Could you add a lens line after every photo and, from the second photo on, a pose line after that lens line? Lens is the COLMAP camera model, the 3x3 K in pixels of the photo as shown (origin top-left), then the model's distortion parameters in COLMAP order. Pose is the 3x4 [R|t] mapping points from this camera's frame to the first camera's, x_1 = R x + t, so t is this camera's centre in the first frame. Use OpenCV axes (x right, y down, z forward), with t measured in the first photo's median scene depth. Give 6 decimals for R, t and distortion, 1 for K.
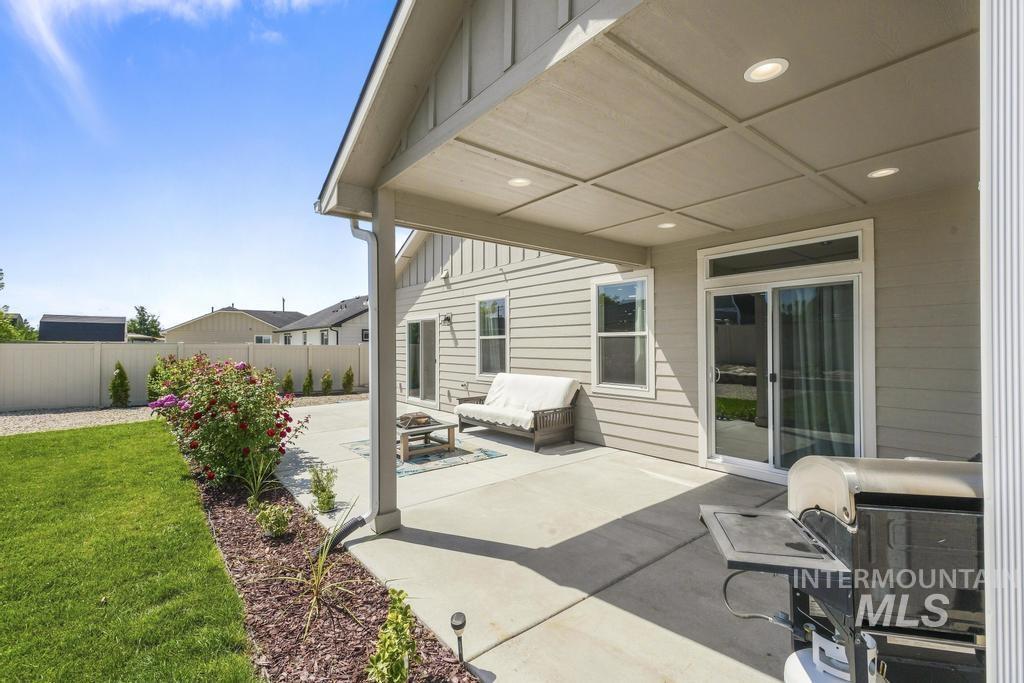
lens RADIAL K [[454.8, 0, 514.5], [0, 454.8, 344.8], [0, 0, 1]] dist [0.020529, 0.000074]
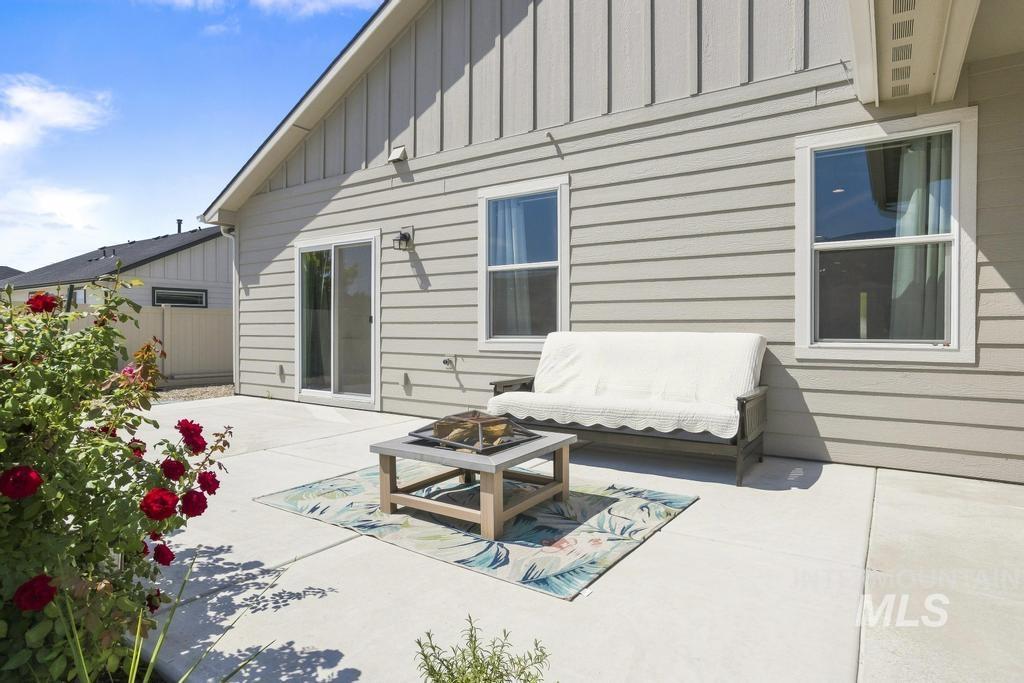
lens RADIAL K [[570.7, 0, 516.5], [0, 570.7, 337.5], [0, 0, 1]] dist [-0.024881, 0.002276]
pose [[0.955882, 0.002861, 0.293738, -0.317387], [-0.006439, 0.999916, 0.011215, 0.074187], [-0.293682, -0.012612, 0.955820, 0.480599]]
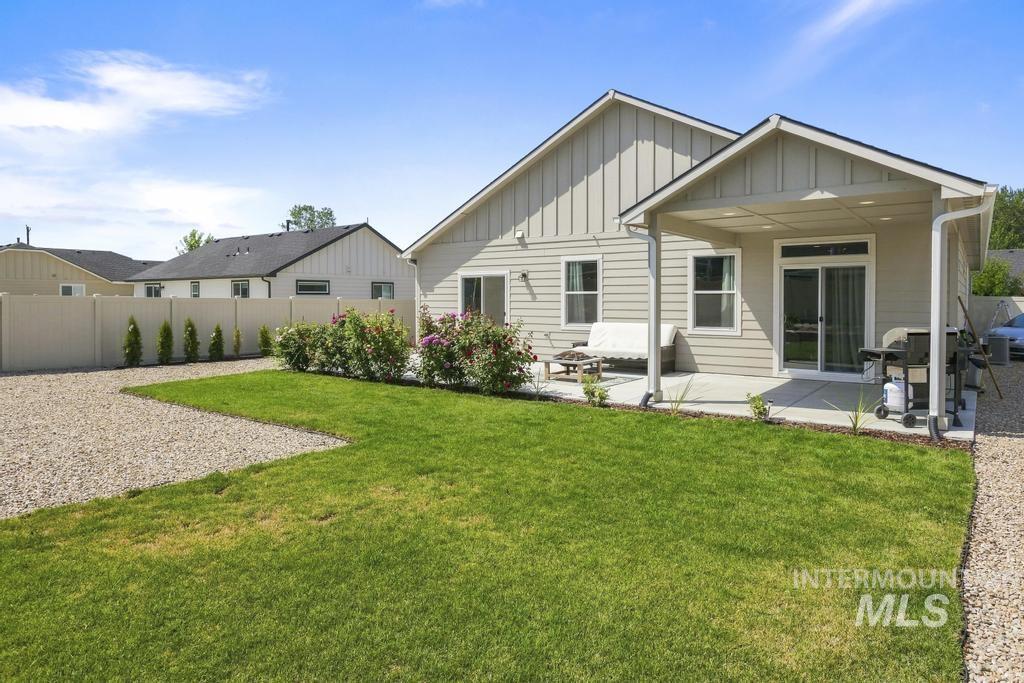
lens RADIAL K [[635.2, 0, 519.0], [0, 635.2, 318.0], [0, 0, 1]] dist [-0.002865, 0.000600]
pose [[0.967666, -0.003394, 0.252211, -0.800204], [-0.003947, 0.999583, 0.028594, 0.003037], [-0.252203, -0.028665, 0.967250, -0.717190]]
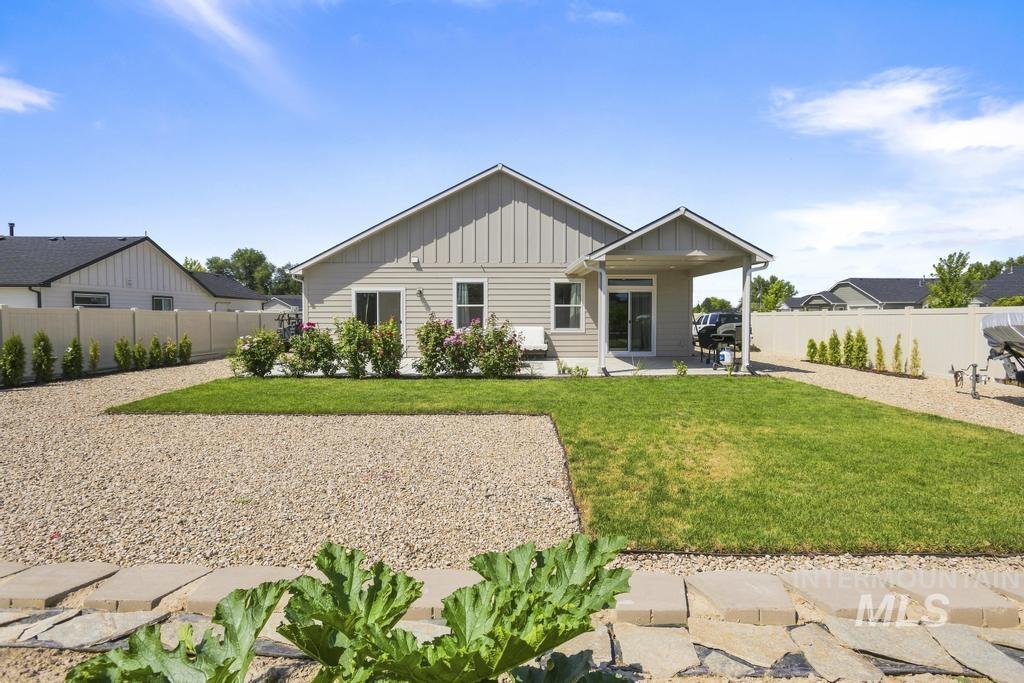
lens RADIAL K [[474.3, 0, 512.0], [0, 474.3, 341.5], [0, 0, 1]] dist [-0.035428, 0.000333]
pose [[0.619629, -0.040421, 0.783853, -1.665371], [-0.002842, 0.998551, 0.053739, 0.026050], [-0.784889, -0.035526, 0.618617, -0.222779]]
